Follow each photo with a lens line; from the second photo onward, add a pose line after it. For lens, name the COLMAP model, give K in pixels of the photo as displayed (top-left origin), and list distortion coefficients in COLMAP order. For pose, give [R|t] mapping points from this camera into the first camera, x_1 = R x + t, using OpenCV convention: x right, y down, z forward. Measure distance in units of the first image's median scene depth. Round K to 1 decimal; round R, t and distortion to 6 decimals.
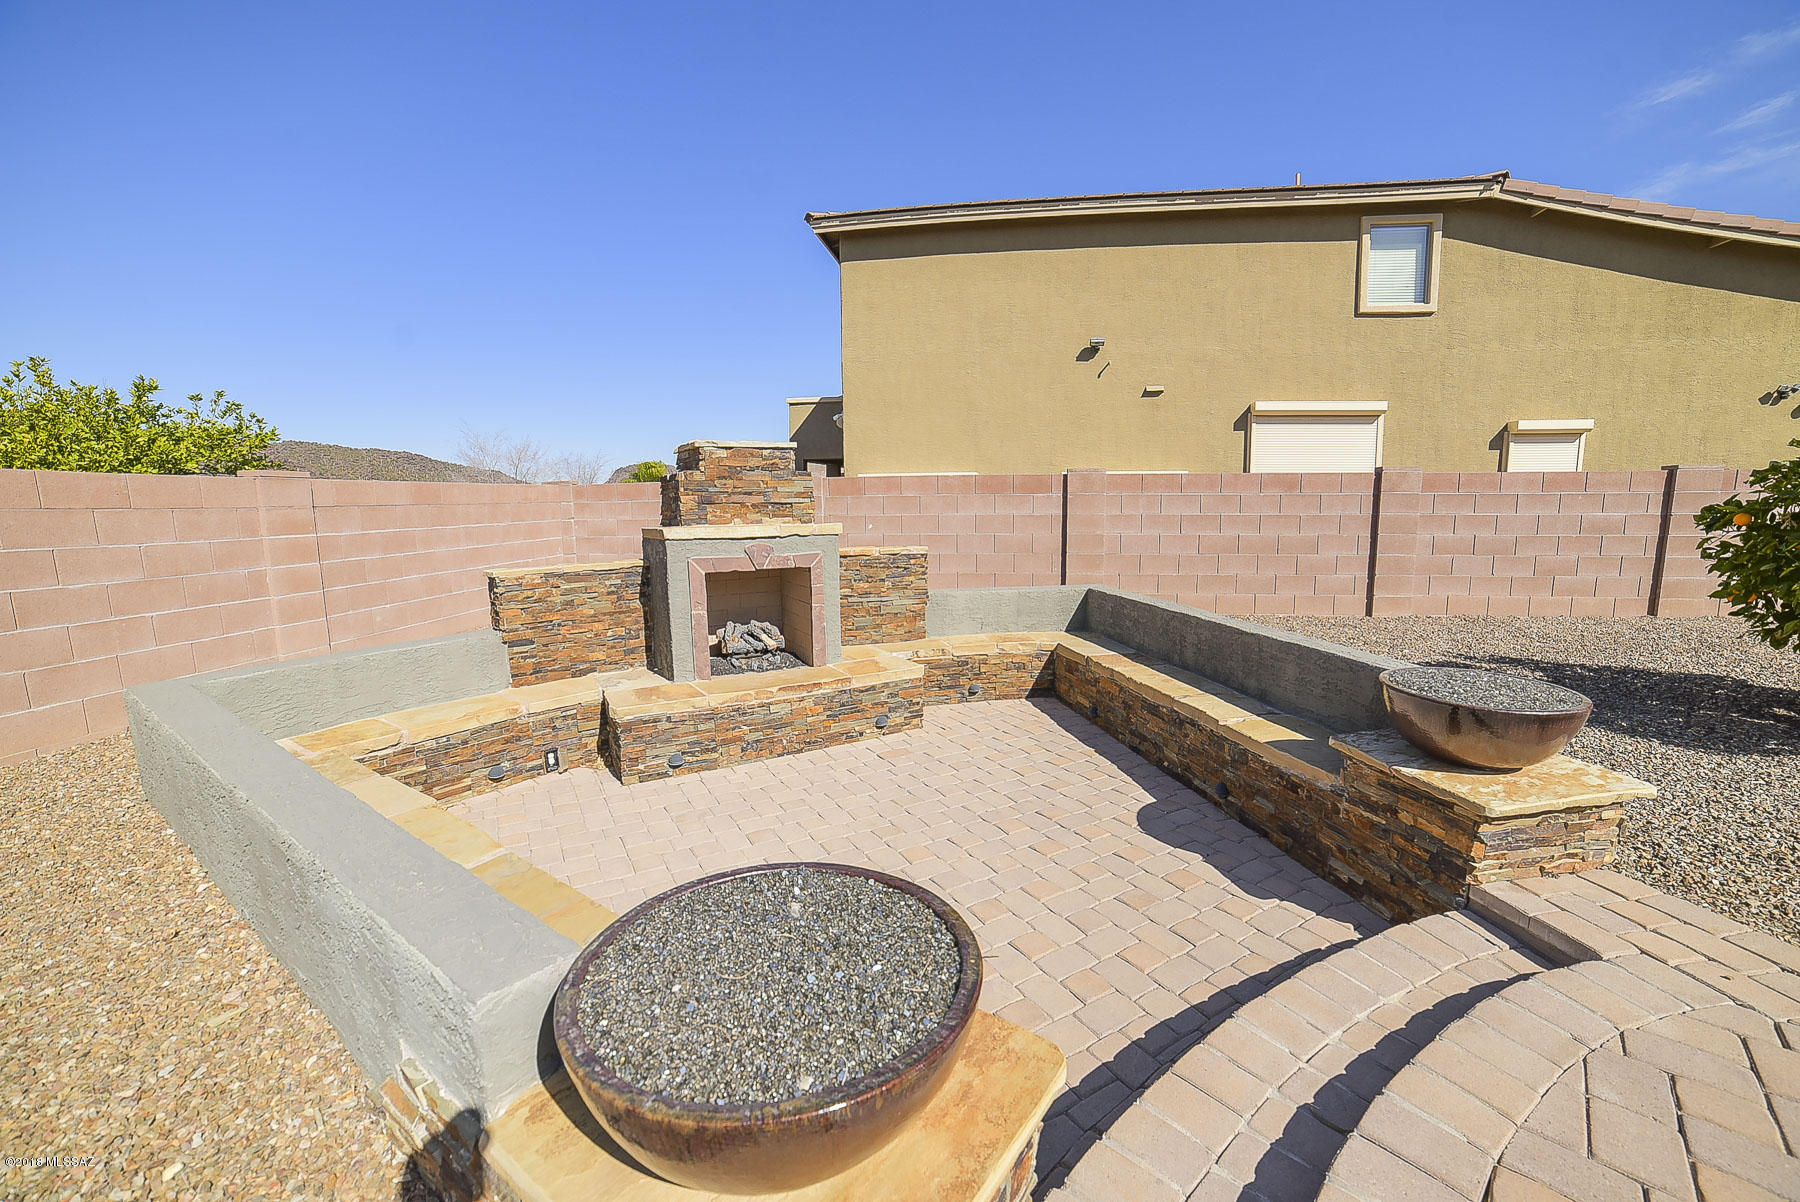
lens RADIAL K [[718.2, 0, 900.0], [0, 718.2, 601.0], [0, 0, 1]] dist [-0.076580, 0.028898]
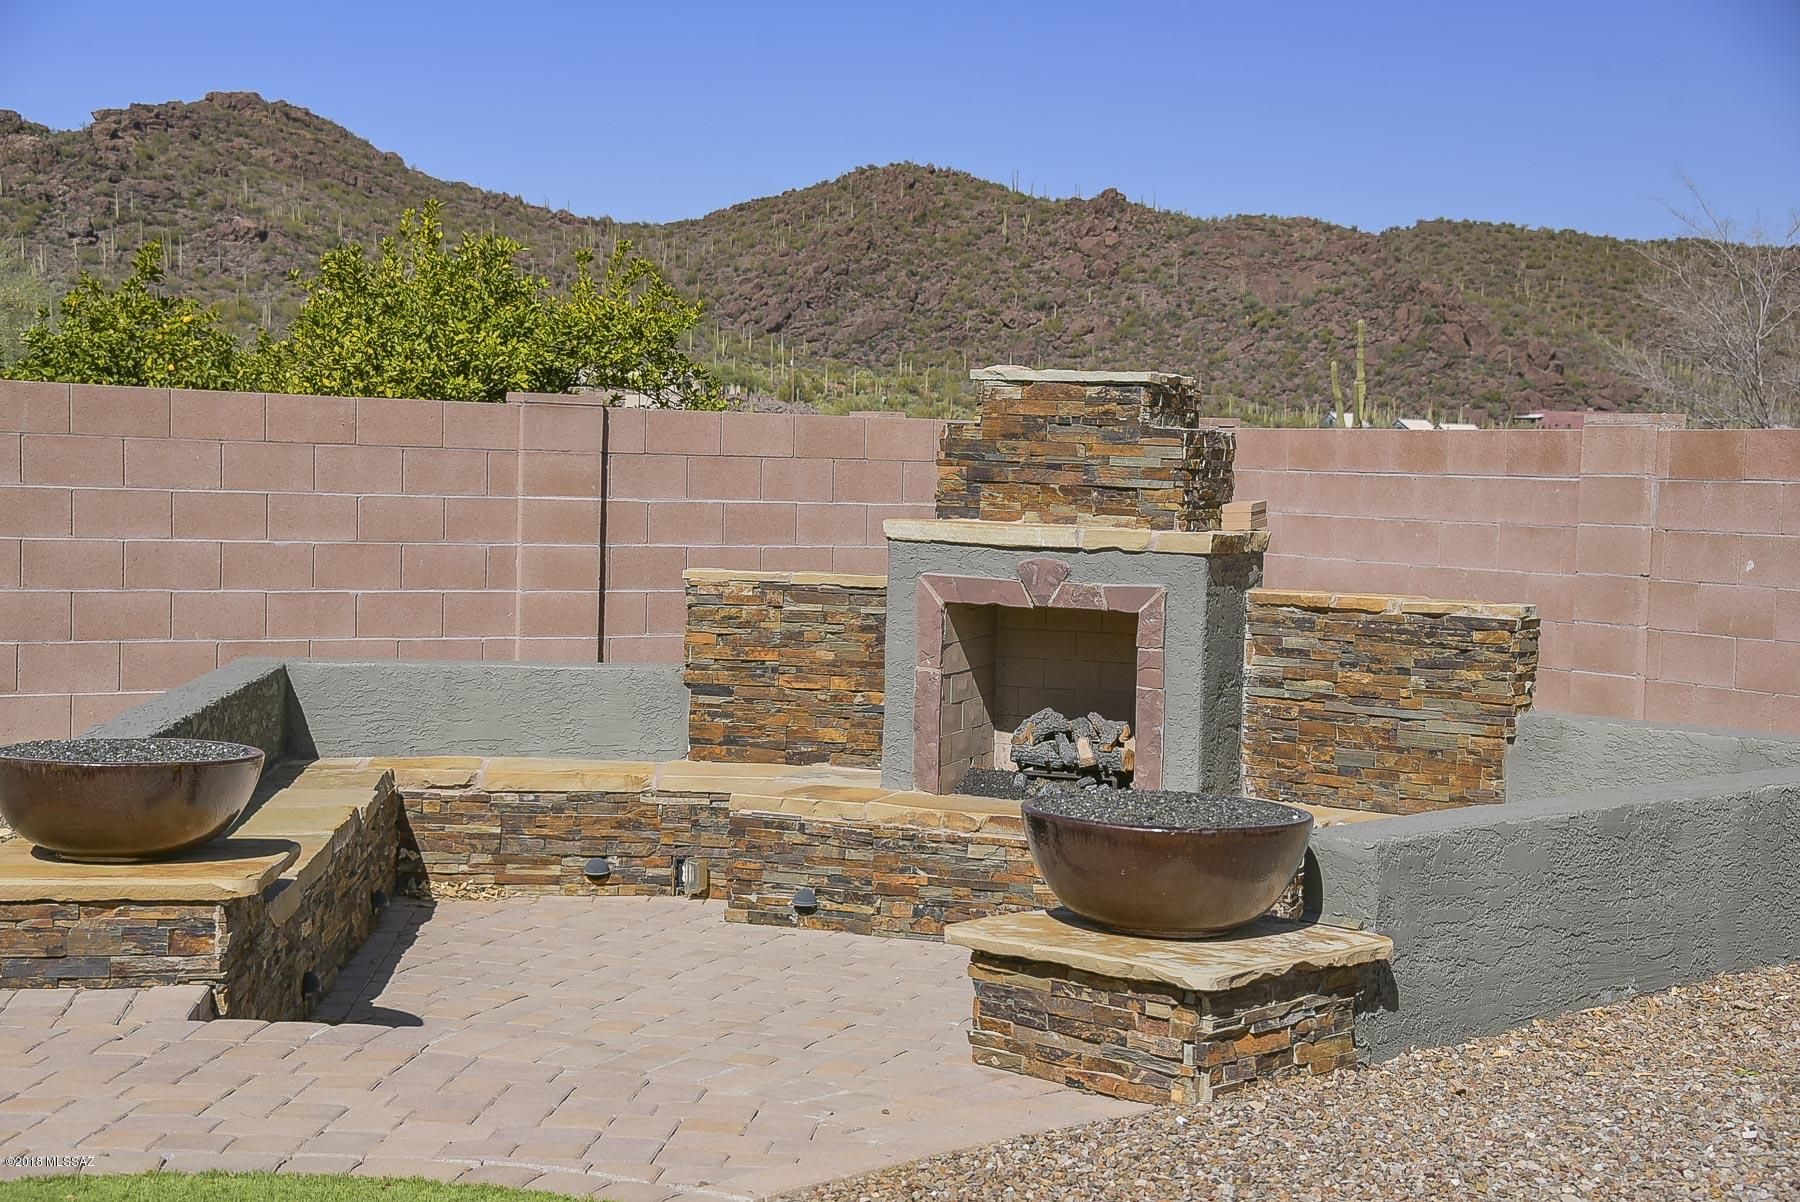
lens RADIAL K [[2646.4, 0, 900.0], [0, 2646.4, 601.0], [0, 0, 1]] dist [0.368945, -0.007215]
pose [[0.670377, 0.076893, -0.738026, 1.237152], [-0.141422, 0.989625, -0.025353, 0.017780], [0.728419, 0.121369, 0.674296, -0.437156]]
